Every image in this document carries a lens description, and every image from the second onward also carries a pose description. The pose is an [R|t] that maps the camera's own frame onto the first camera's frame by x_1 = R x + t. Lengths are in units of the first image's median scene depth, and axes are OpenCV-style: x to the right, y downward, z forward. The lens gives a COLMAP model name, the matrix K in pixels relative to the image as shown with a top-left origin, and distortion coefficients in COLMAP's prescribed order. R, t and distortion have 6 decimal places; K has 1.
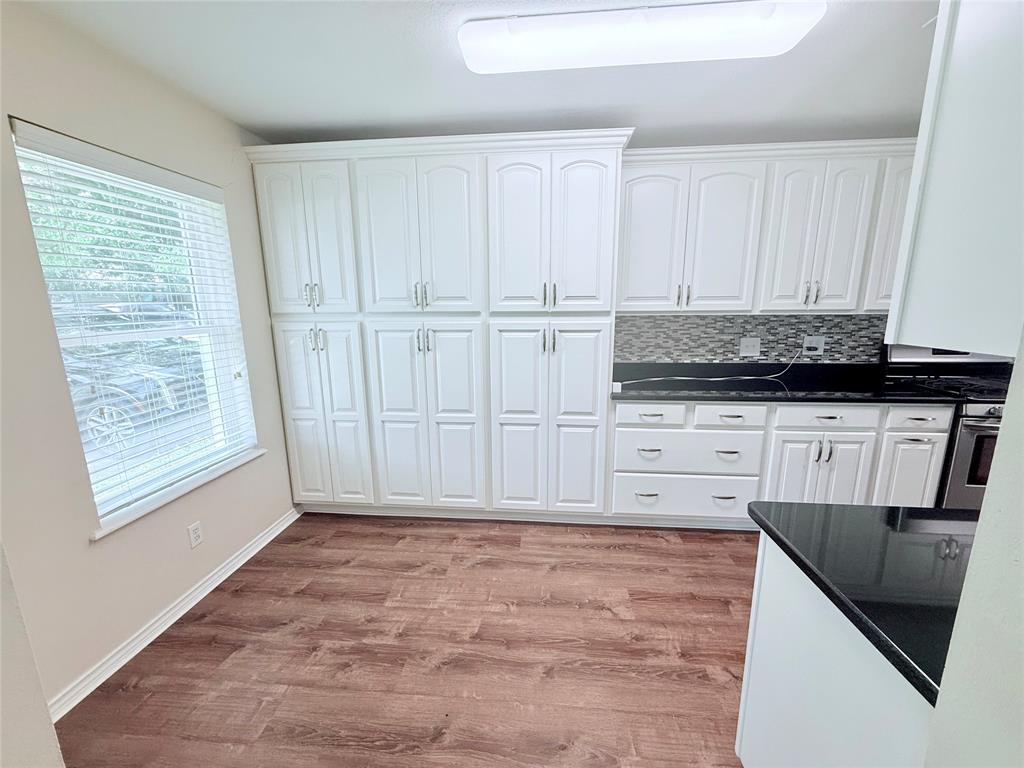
lens RADIAL K [[409.6, 0, 510.6], [0, 409.6, 383.8], [0, 0, 1]] dist [-0.001286, 0.000294]
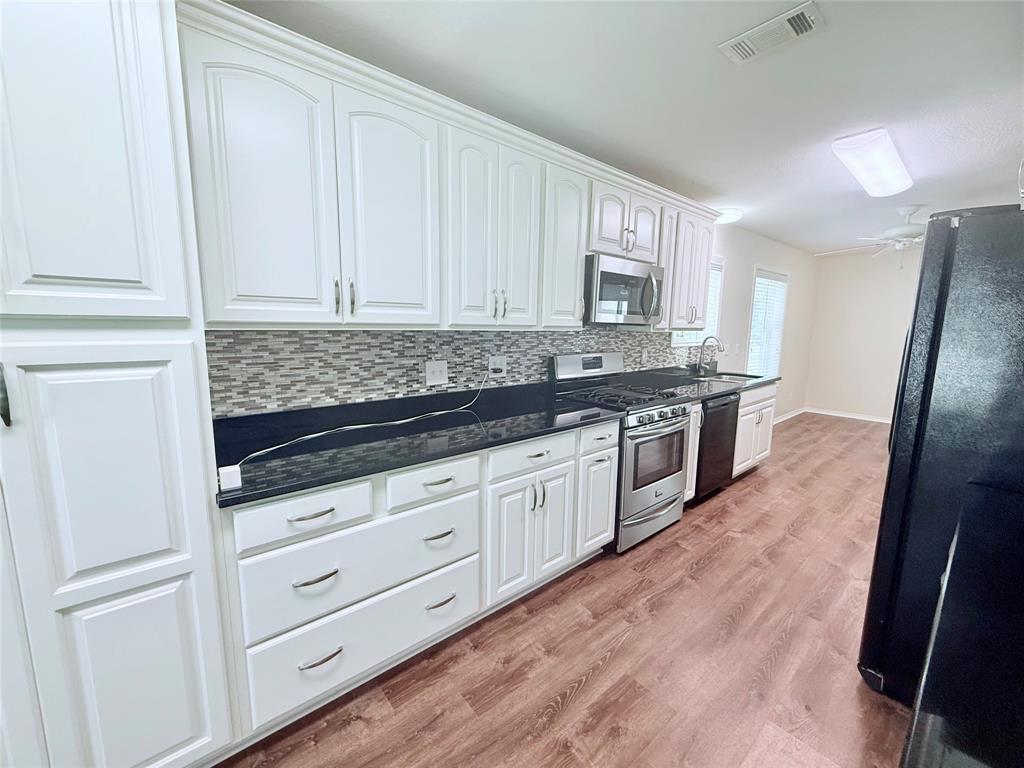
lens RADIAL K [[409.6, 0, 511.8], [0, 409.6, 383.2], [0, 0, 1]] dist [-0.001286, 0.000294]
pose [[0.702222, -0.081972, 0.707223, 0.160687], [0.120210, 0.992739, -0.004295, -0.059277], [-0.701736, 0.088031, 0.706978, 0.419388]]
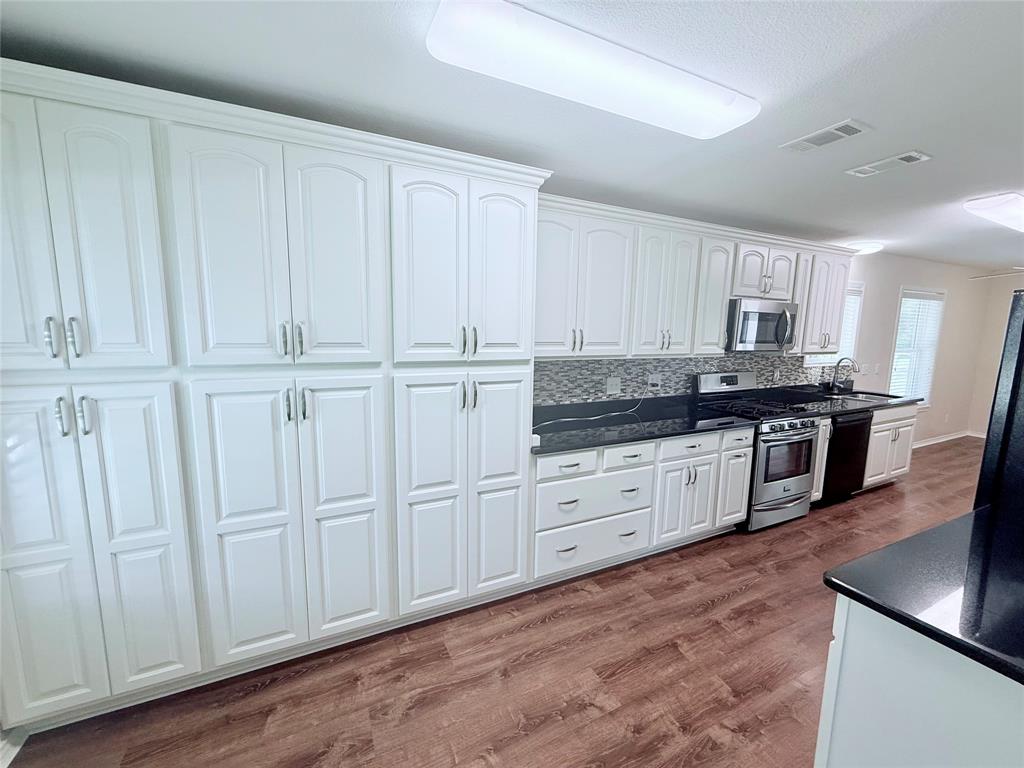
lens RADIAL K [[409.6, 0, 511.0], [0, 409.6, 383.5], [0, 0, 1]] dist [-0.001286, 0.000294]
pose [[0.859340, -0.046296, 0.509304, -0.251101], [0.077349, 0.996203, -0.039953, -0.086113], [-0.505521, 0.073727, 0.859659, 0.224646]]
